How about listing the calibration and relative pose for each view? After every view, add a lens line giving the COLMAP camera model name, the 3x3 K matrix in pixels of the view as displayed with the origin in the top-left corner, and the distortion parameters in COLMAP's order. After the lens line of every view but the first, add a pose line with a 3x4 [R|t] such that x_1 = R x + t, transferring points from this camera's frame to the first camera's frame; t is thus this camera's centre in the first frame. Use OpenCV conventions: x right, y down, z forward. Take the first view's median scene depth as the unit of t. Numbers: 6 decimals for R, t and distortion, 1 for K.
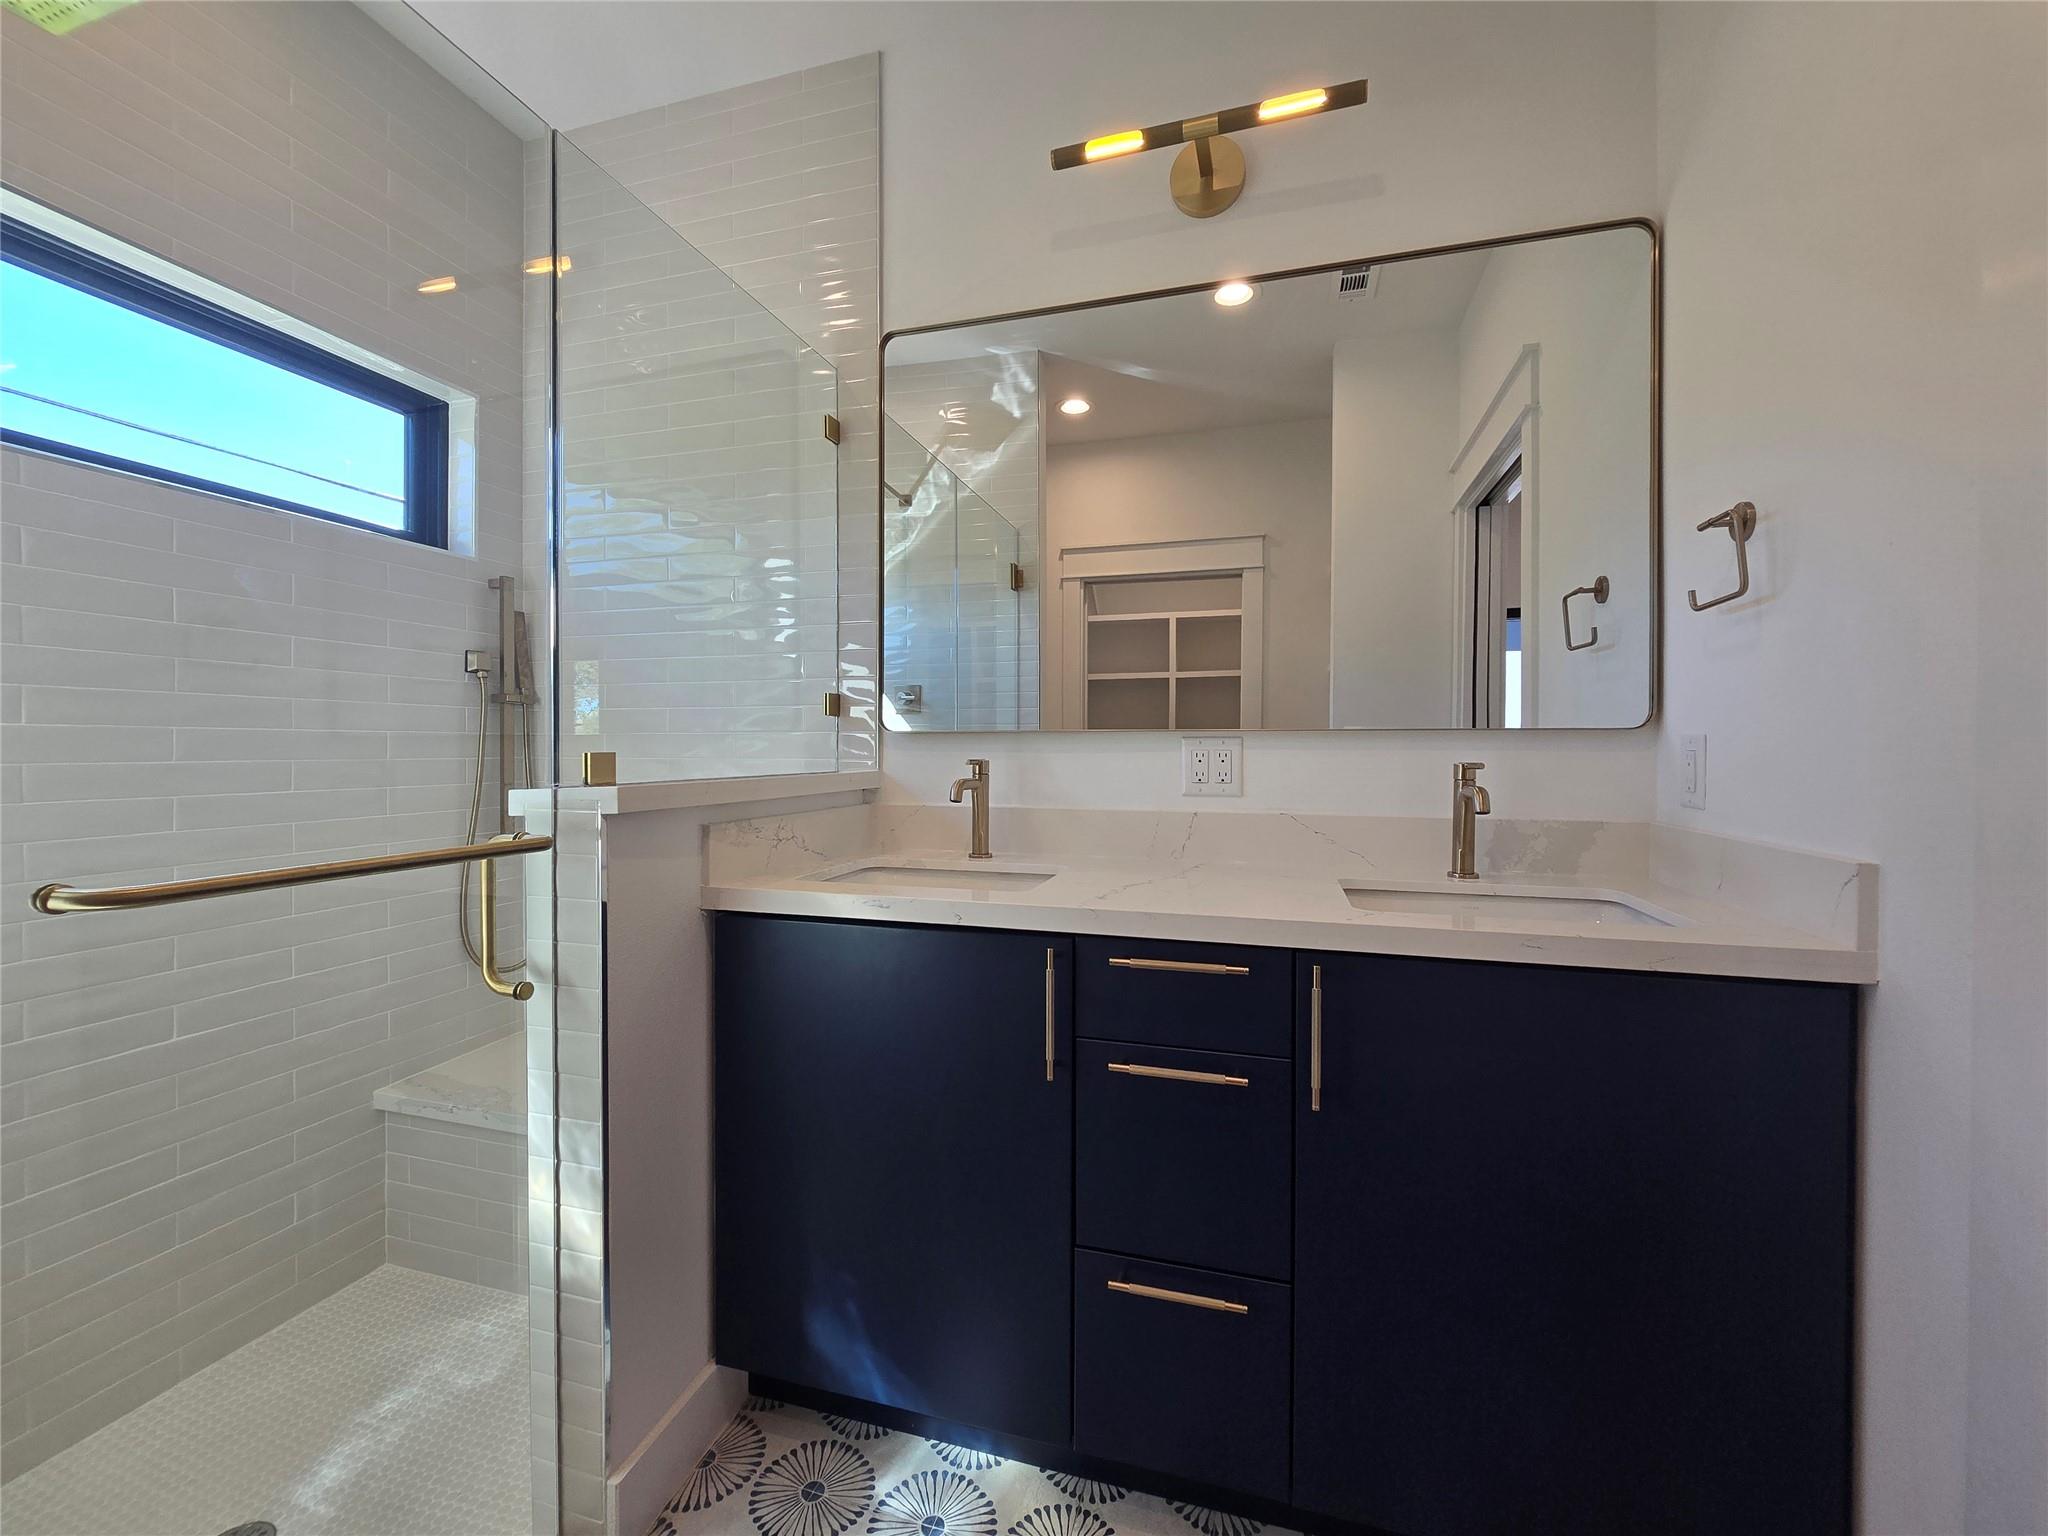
lens RADIAL K [[839.3, 0, 1019.7], [0, 839.3, 754.9], [0, 0, 1]] dist [-0.001330, -0.000535]
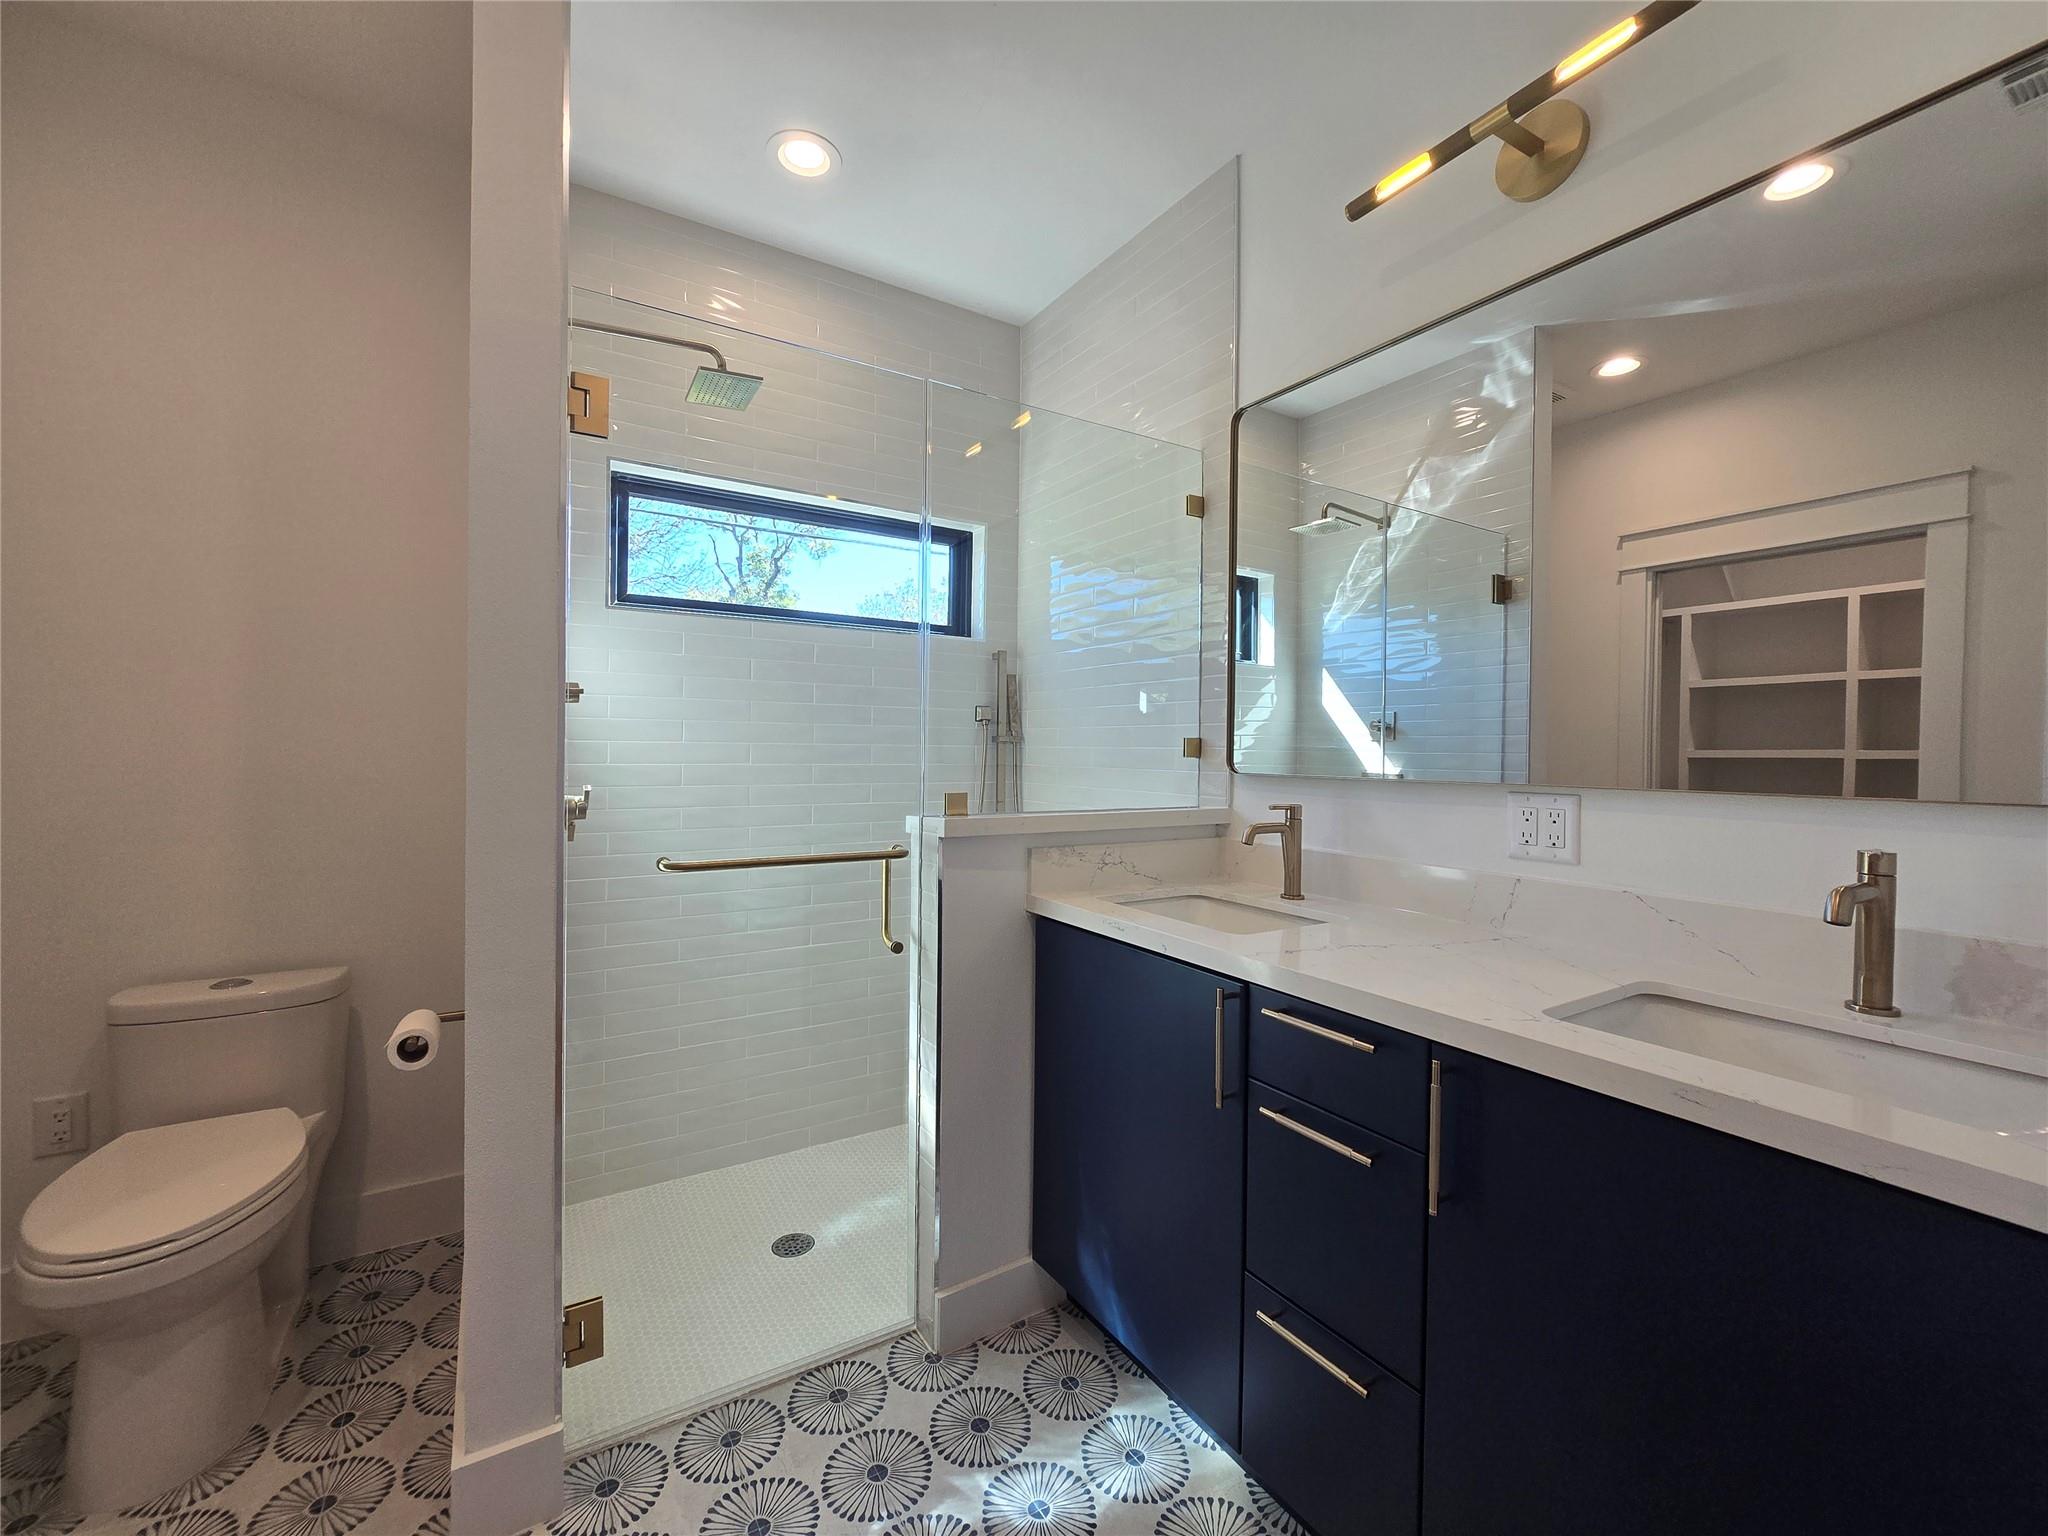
lens RADIAL K [[836.0, 0, 1021.3], [0, 836.0, 754.9], [0, 0, 1]] dist [-0.002115, -0.000533]
pose [[0.749693, 0.010937, -0.661695, 0.352698], [-0.015790, 0.999874, -0.001363, -0.044963], [0.661597, 0.011470, 0.749772, -0.002678]]
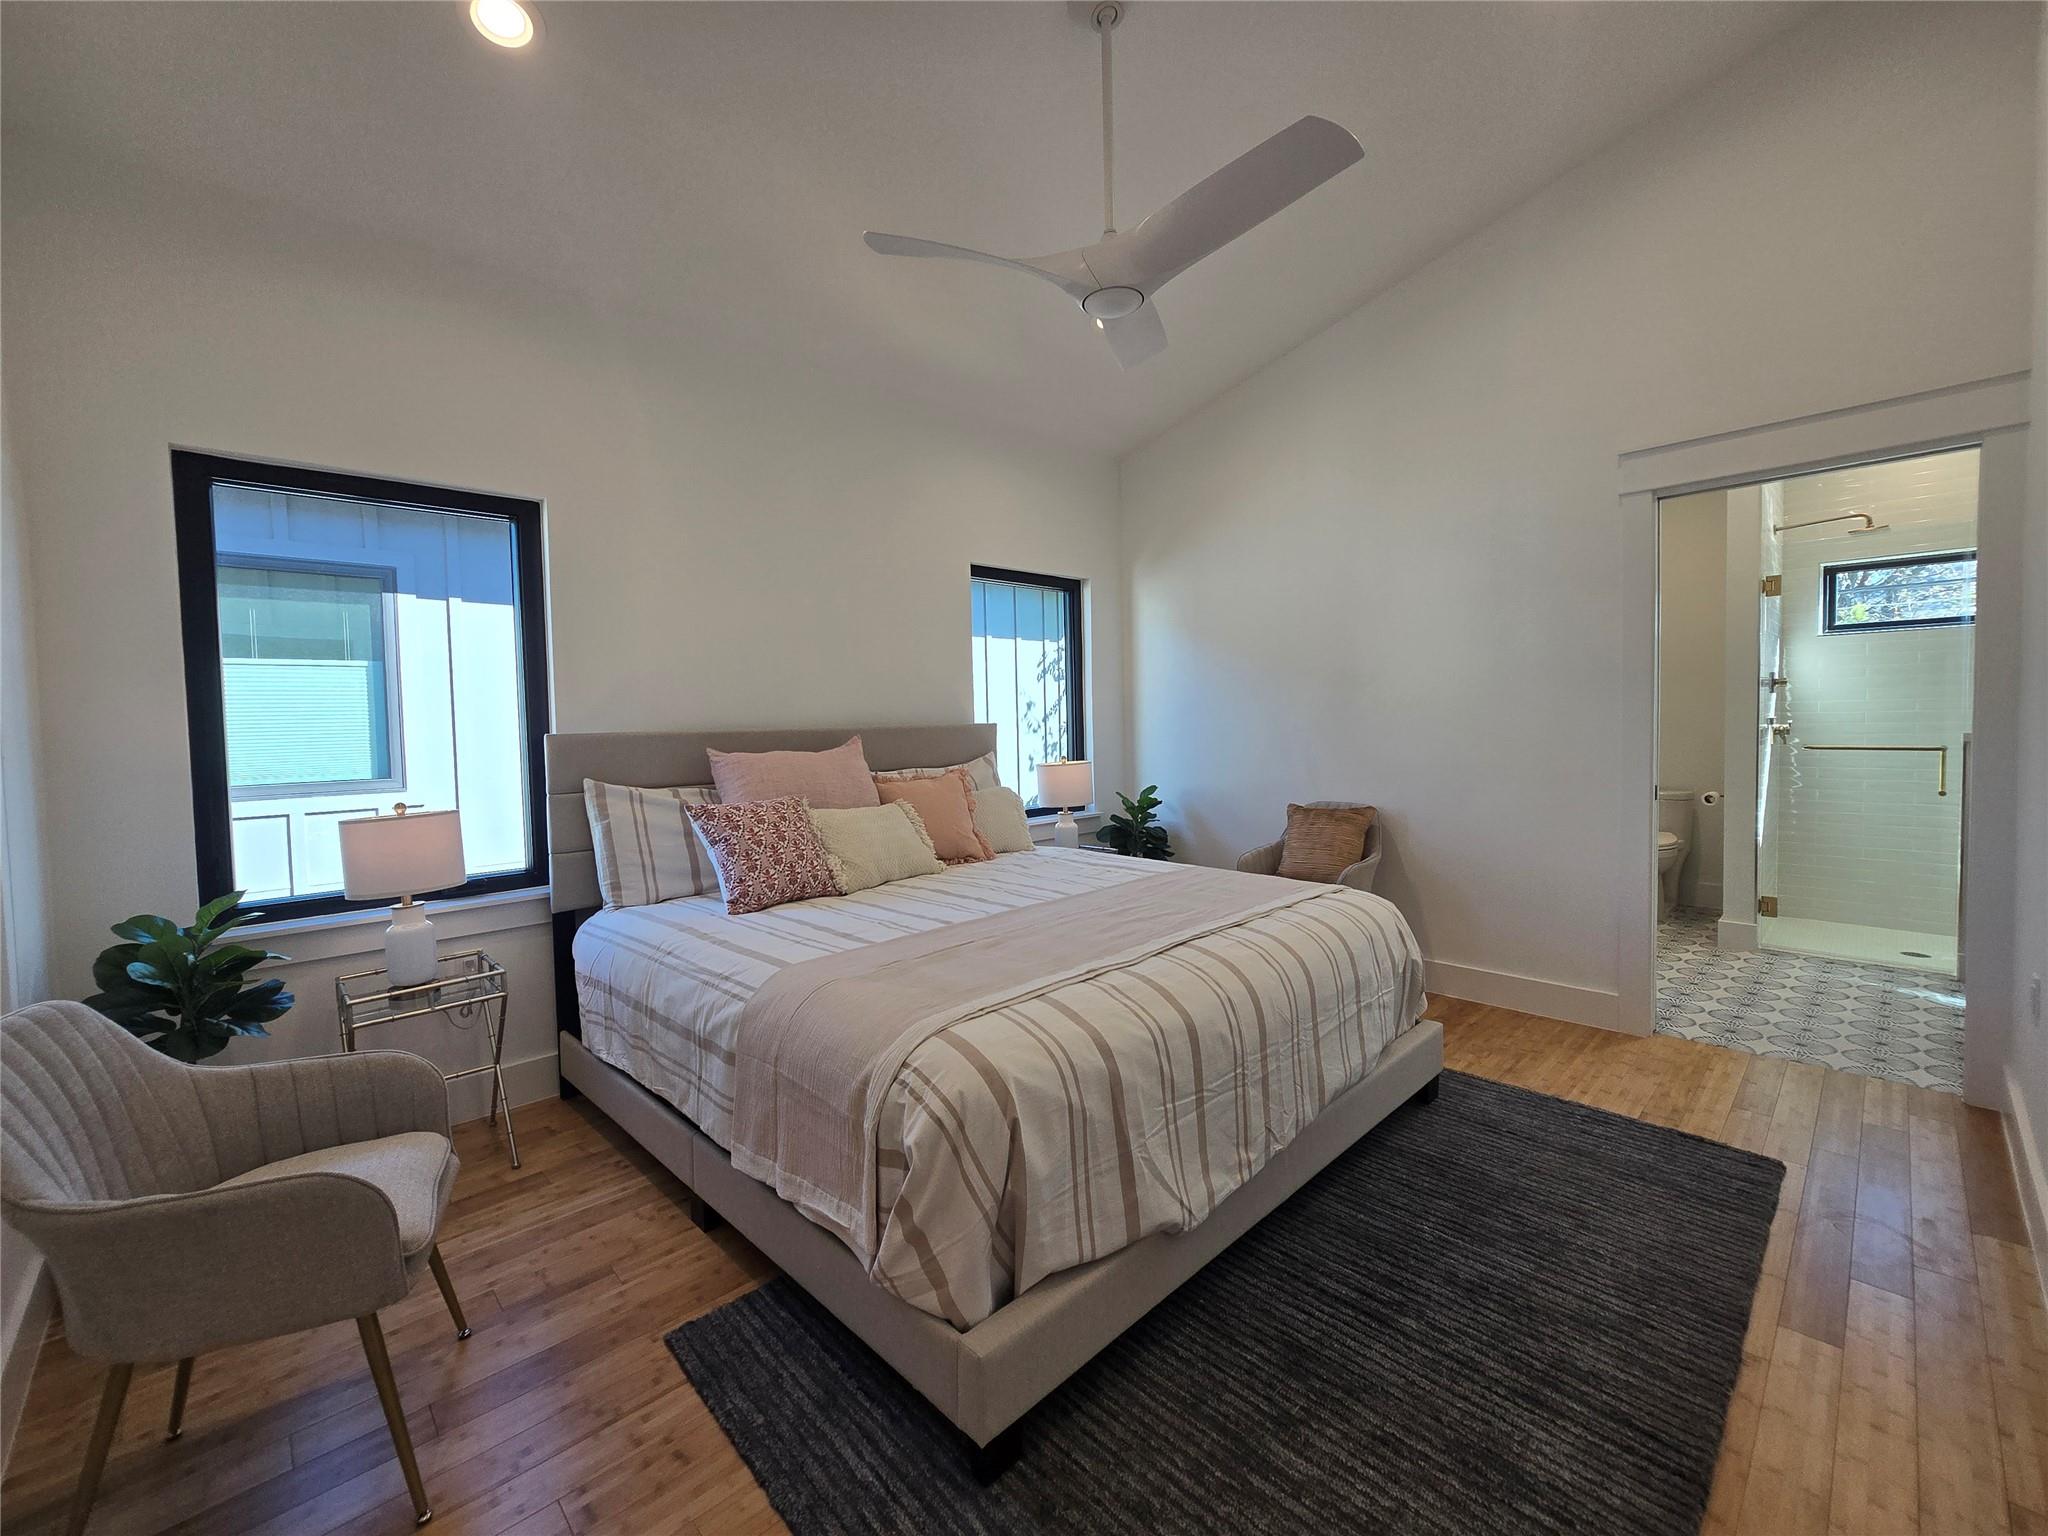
lens RADIAL K [[836.0, 0, 1021.3], [0, 836.0, 754.9], [0, 0, 1]] dist [-0.002115, -0.000533]
pose [[-0.495254, 0.044623, -0.867602, 2.401080], [0.011361, 0.998927, 0.044893, -0.036104], [0.868674, 0.012376, -0.495230, -0.313736]]
